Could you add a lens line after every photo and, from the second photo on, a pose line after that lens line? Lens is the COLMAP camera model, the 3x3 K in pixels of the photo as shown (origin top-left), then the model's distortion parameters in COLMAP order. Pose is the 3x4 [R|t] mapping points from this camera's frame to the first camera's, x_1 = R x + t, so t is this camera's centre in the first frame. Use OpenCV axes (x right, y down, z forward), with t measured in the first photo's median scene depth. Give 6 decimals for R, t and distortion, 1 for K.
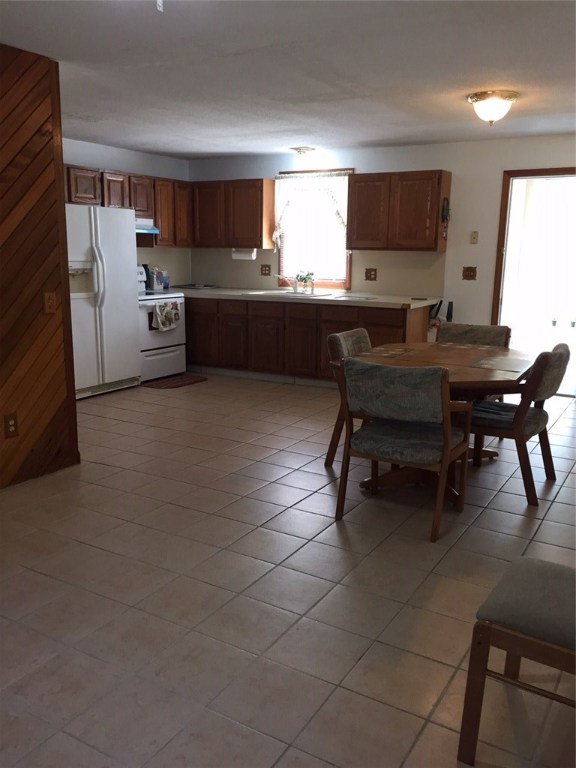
lens RADIAL K [[662.2, 0, 286.5], [0, 662.2, 384.0], [0, 0, 1]] dist [0.052613, -0.029328]
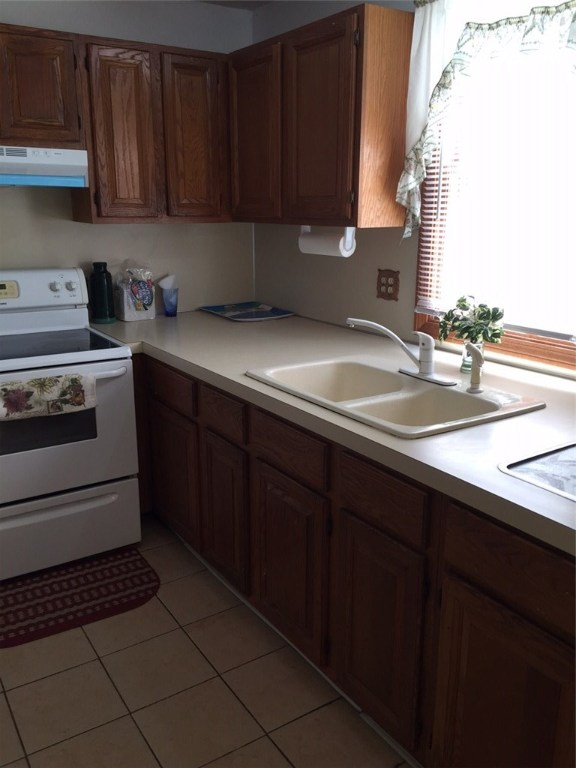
lens RADIAL K [[662.2, 0, 290.3], [0, 662.2, 383.9], [0, 0, 1]] dist [0.052613, -0.029328]
pose [[0.903938, 0.103333, -0.414993, 0.080413], [-0.081272, 0.994194, 0.070527, -0.143963], [0.419871, -0.030025, 0.907087, 0.667784]]
